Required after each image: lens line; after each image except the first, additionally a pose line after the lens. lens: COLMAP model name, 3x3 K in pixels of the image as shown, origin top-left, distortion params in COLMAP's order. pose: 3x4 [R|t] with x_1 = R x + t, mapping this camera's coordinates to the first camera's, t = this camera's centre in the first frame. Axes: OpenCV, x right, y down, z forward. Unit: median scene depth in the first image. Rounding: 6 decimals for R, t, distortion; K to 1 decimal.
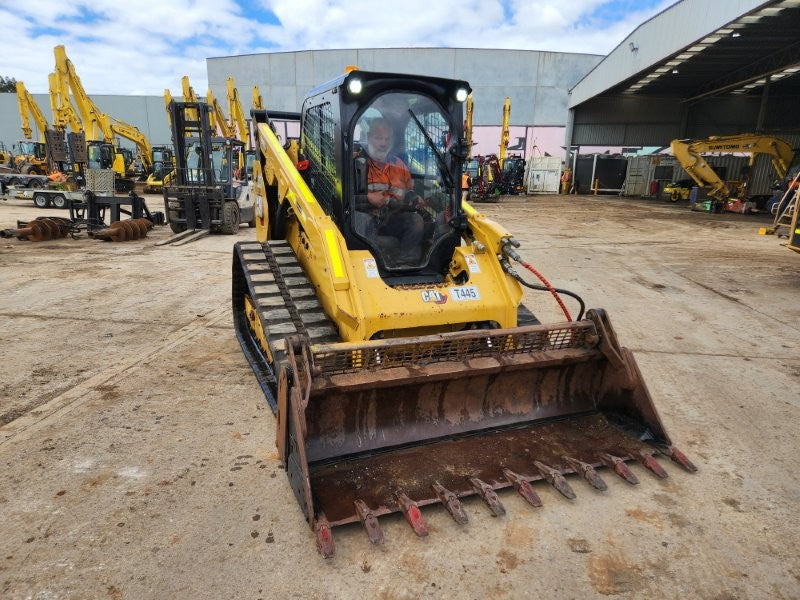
lens RADIAL K [[560.4, 0, 391.6], [0, 560.4, 318.0], [0, 0, 1]] dist [0.080124, -0.073870]
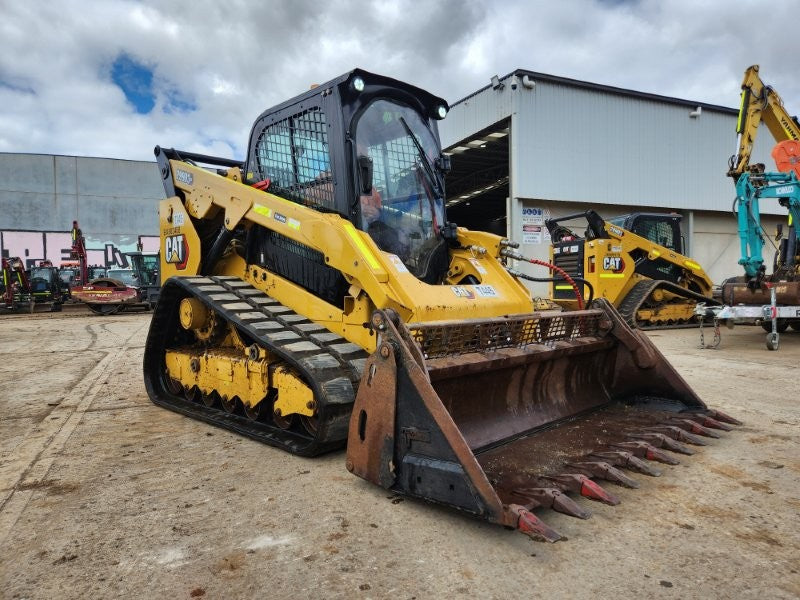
lens RADIAL K [[550.5, 0, 415.2], [0, 550.5, 298.4], [0, 0, 1]] dist [0.031831, -0.000397]
pose [[0.844448, -0.043866, 0.533838, -0.158592], [0.171230, 0.966452, -0.191444, 0.038510], [-0.507531, 0.253073, 0.823630, 0.082329]]
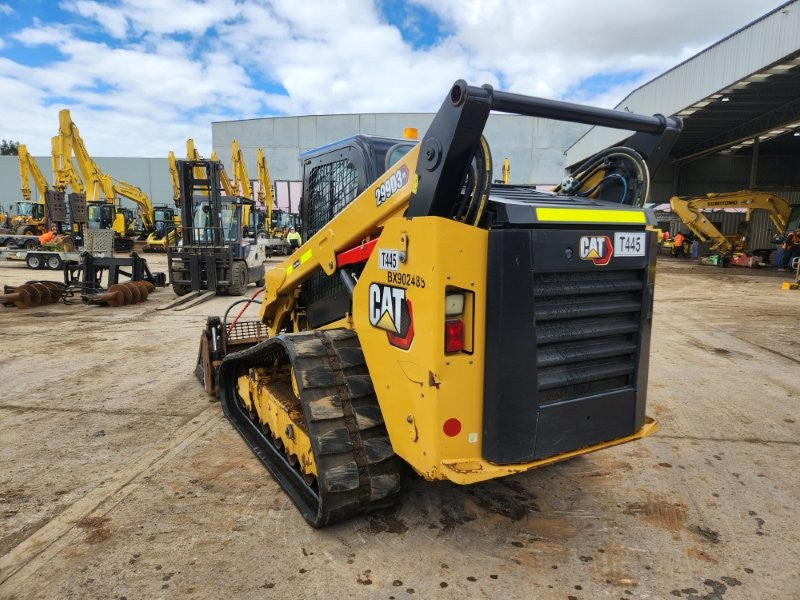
lens RADIAL K [[554.9, 0, 406.2], [0, 554.9, 293.0], [0, 0, 1]] dist [0.074682, -0.067533]
pose [[0.999270, -0.011946, 0.036291, -0.040602], [0.016792, 0.990522, -0.136323, -0.021532], [-0.034319, 0.136833, 0.990000, 0.074852]]
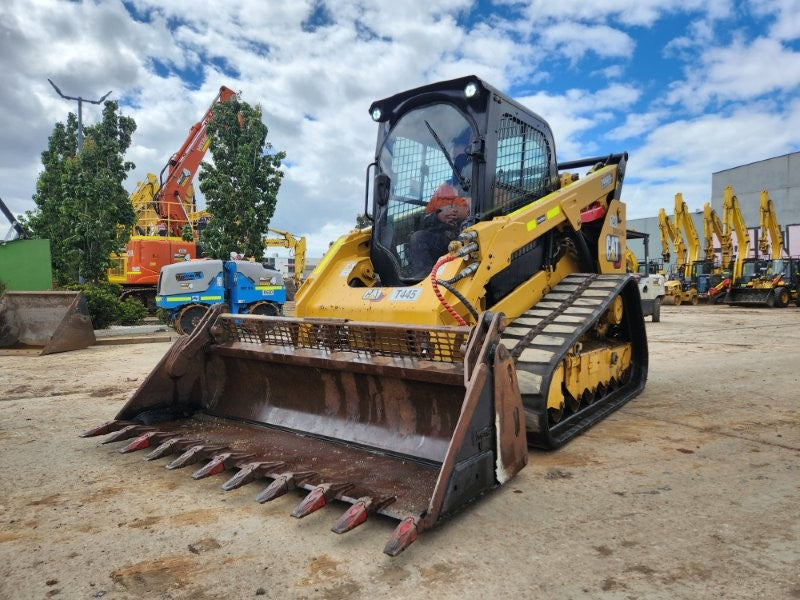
lens RADIAL K [[547.3, 0, 385.7], [0, 547.3, 298.9], [0, 0, 1]] dist [0.038093, -0.001172]
pose [[0.616935, -0.005343, -0.786996, 0.218827], [-0.190989, 0.969069, -0.156298, 0.030849], [0.763488, 0.246733, 0.596832, 0.136357]]
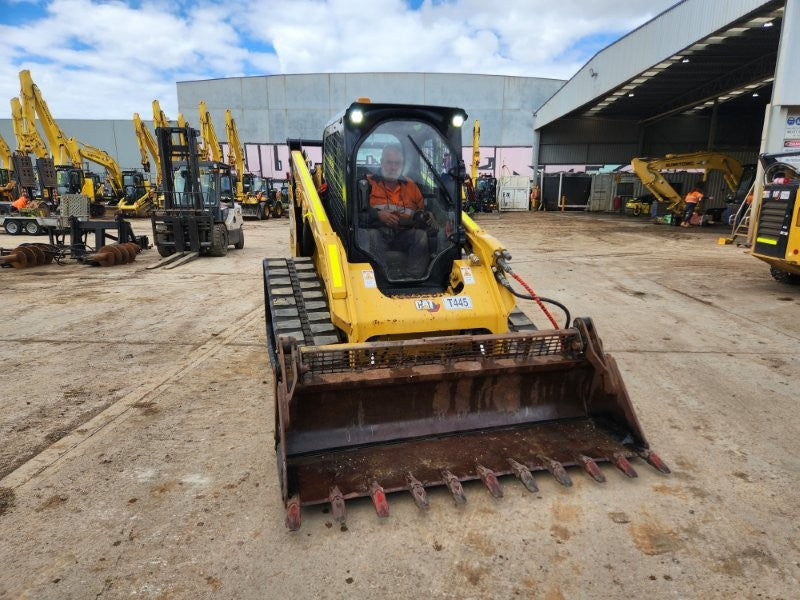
lens RADIAL K [[559.9, 0, 406.6], [0, 559.9, 313.8], [0, 0, 1]] dist [0.081983, -0.072672]
pose [[0.996544, -0.033226, 0.076126, -0.033741], [0.036223, 0.998609, -0.038324, 0.005014], [-0.074747, 0.040949, 0.996361, -0.022667]]
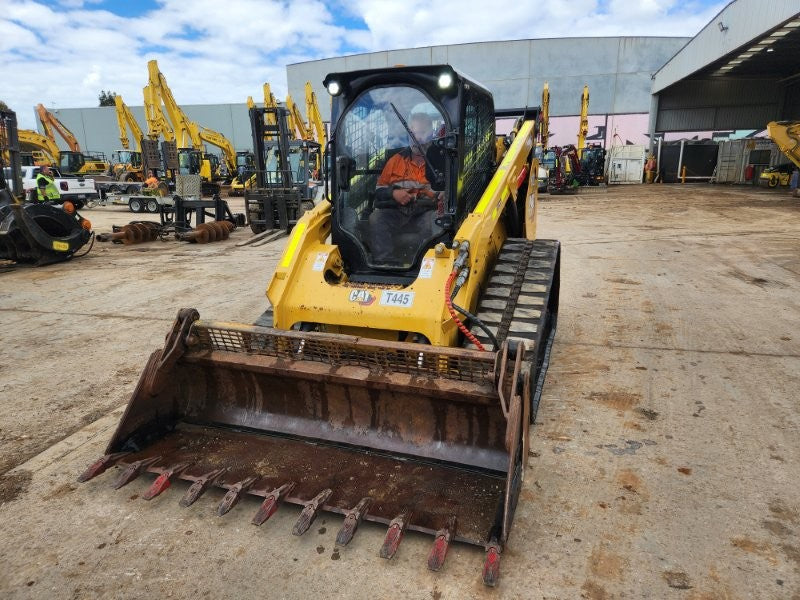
lens RADIAL K [[559.9, 0, 401.0], [0, 559.9, 301.1], [0, 0, 1]] dist [0.076854, -0.066607]
pose [[0.993169, -0.006980, -0.116476, 0.001812], [0.004522, 0.999762, -0.021351, -0.003493], [0.116598, 0.020679, 0.992964, 0.011889]]
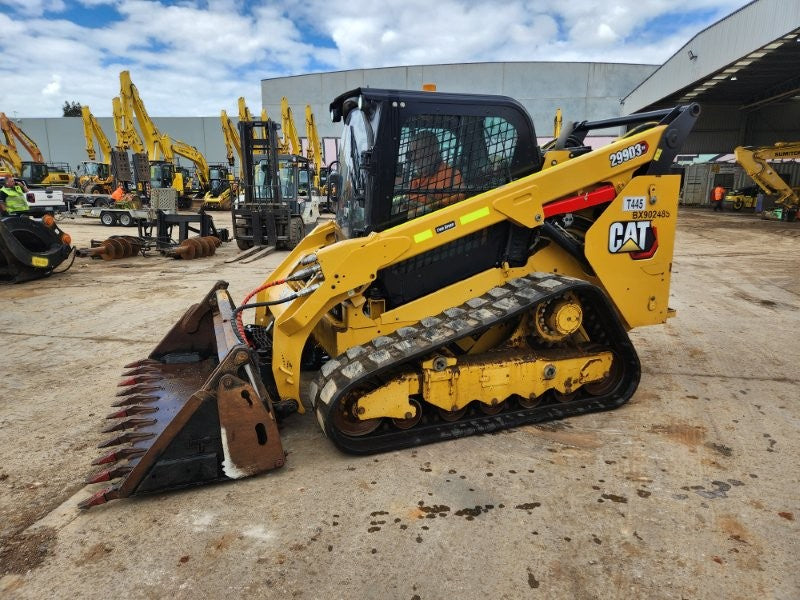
lens RADIAL K [[557.2, 0, 400.6], [0, 557.2, 299.8], [0, 0, 1]] dist [0.078383, -0.069995]
pose [[0.998440, -0.006189, -0.055487, -0.046463], [0.003374, 0.998709, -0.050684, -0.010128], [0.055729, 0.050418, 0.997172, 0.031844]]
